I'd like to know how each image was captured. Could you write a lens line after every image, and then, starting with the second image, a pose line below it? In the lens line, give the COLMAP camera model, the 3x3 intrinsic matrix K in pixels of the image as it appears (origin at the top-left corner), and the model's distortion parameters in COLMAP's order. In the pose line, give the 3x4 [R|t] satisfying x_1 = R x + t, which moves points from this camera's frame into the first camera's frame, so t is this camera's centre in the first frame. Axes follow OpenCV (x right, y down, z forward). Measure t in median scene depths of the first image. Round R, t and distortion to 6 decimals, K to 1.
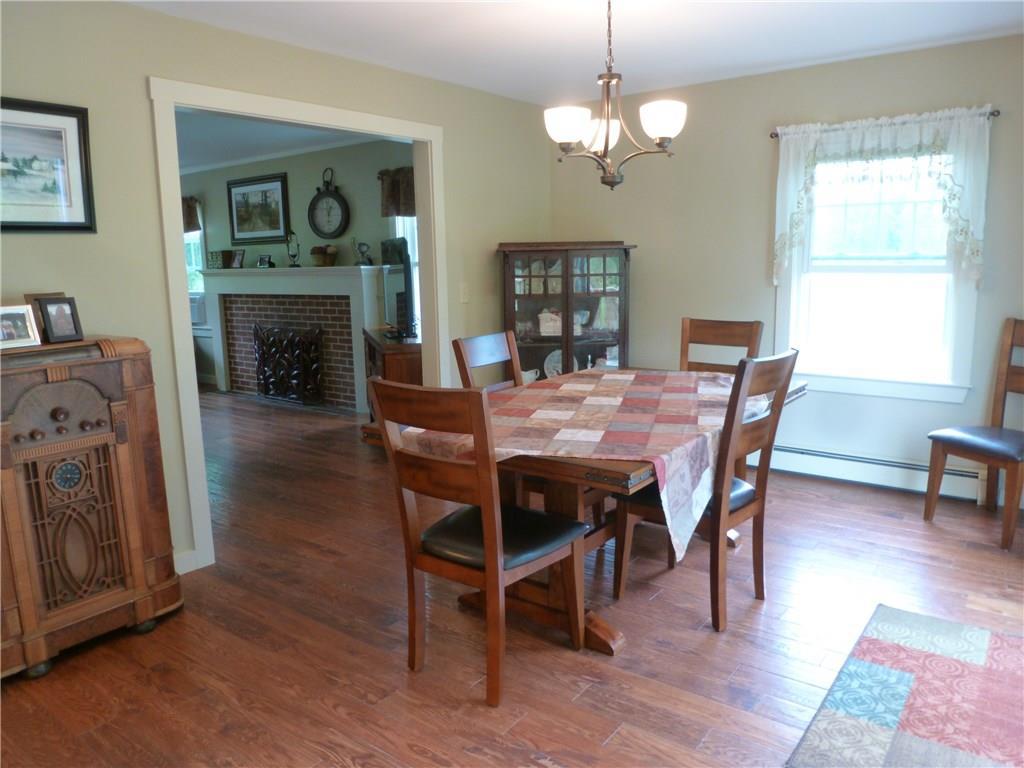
lens RADIAL K [[742.0, 0, 512.0], [0, 742.0, 384.0], [0, 0, 1]] dist [-0.064101, 0.028595]
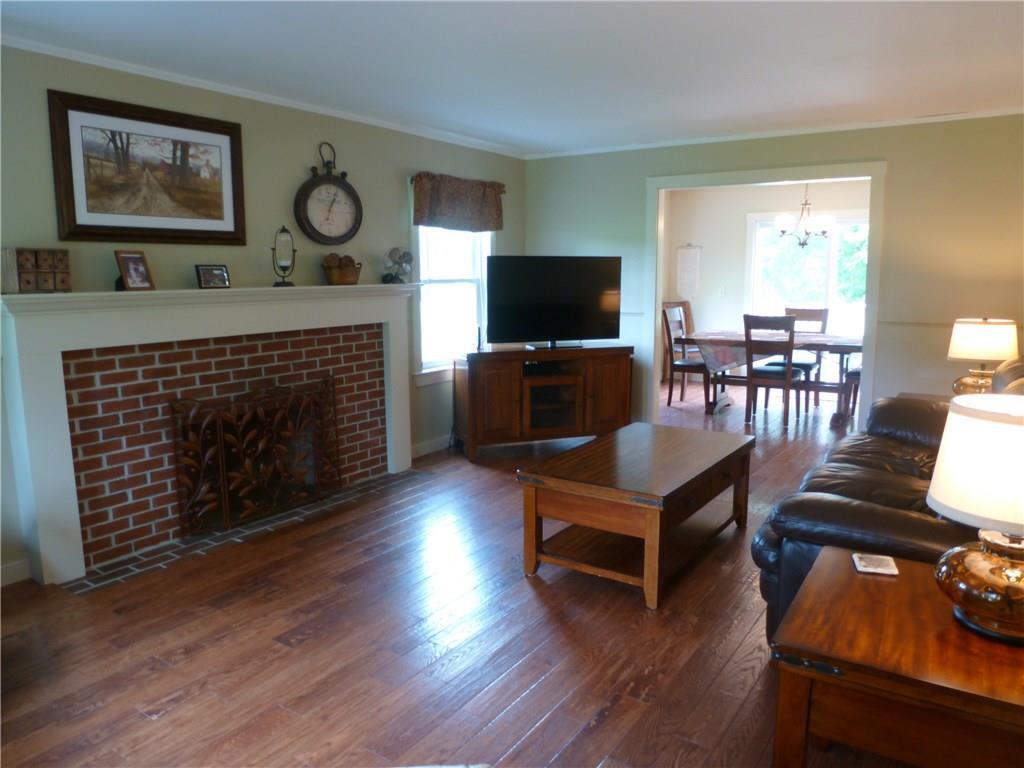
lens RADIAL K [[742.0, 0, 512.0], [0, 742.0, 384.0], [0, 0, 1]] dist [-0.064101, 0.028595]
pose [[-0.056533, -0.127693, 0.990201, -0.920982], [0.174436, 0.975269, 0.135727, -0.129380], [-0.983044, 0.180400, -0.032861, 0.848582]]
